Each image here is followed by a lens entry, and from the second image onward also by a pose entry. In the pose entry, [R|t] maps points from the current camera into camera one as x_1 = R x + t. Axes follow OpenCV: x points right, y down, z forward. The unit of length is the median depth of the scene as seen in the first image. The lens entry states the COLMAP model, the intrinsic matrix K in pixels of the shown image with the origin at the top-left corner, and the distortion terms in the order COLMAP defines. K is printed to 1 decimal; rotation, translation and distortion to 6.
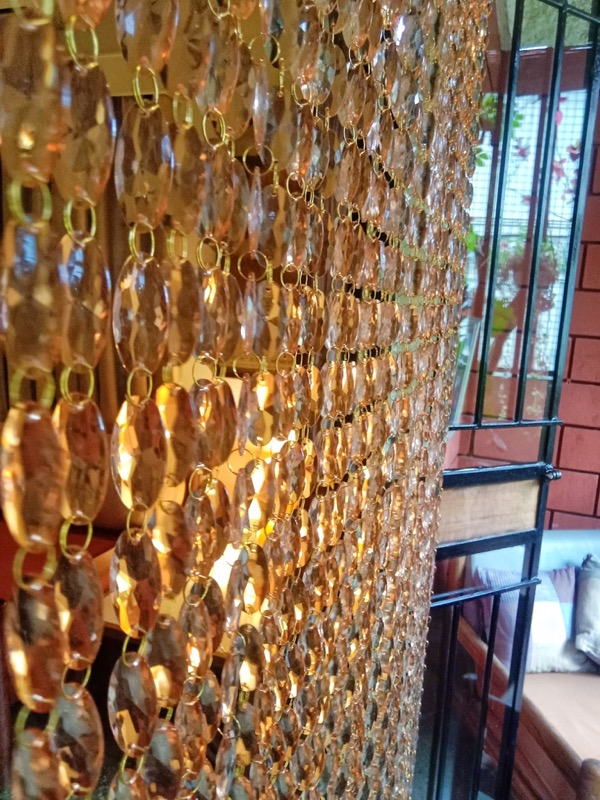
lens RADIAL K [[648.5, 0, 300.9], [0, 648.5, 401.8], [0, 0, 1]] dist [-0.007753, -0.001780]
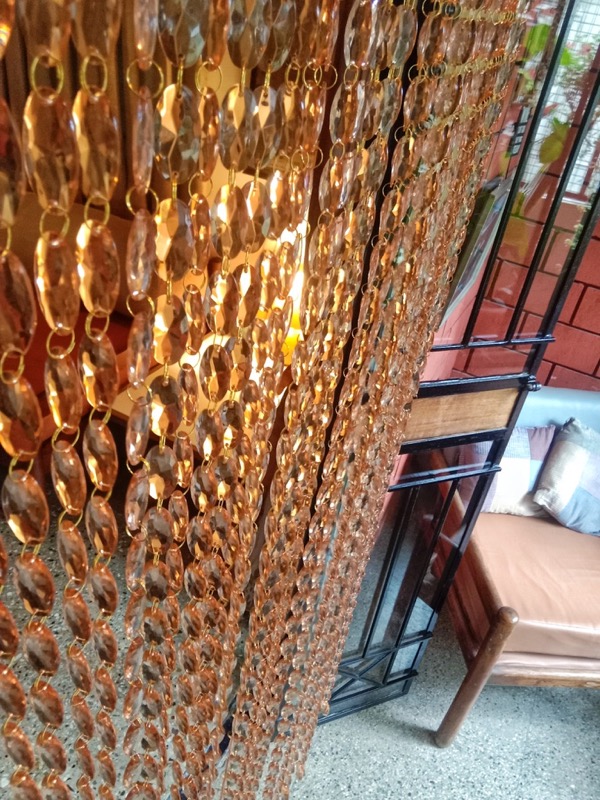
lens RADIAL K [[648.5, 0, 303.5], [0, 648.5, 399.8], [0, 0, 1]] dist [-0.007753, -0.001780]
pose [[0.990911, 0.129543, -0.036250, 0.047725], [-0.104834, 0.912530, 0.395346, -0.183044], [0.084293, -0.387953, 0.917817, 0.001005]]
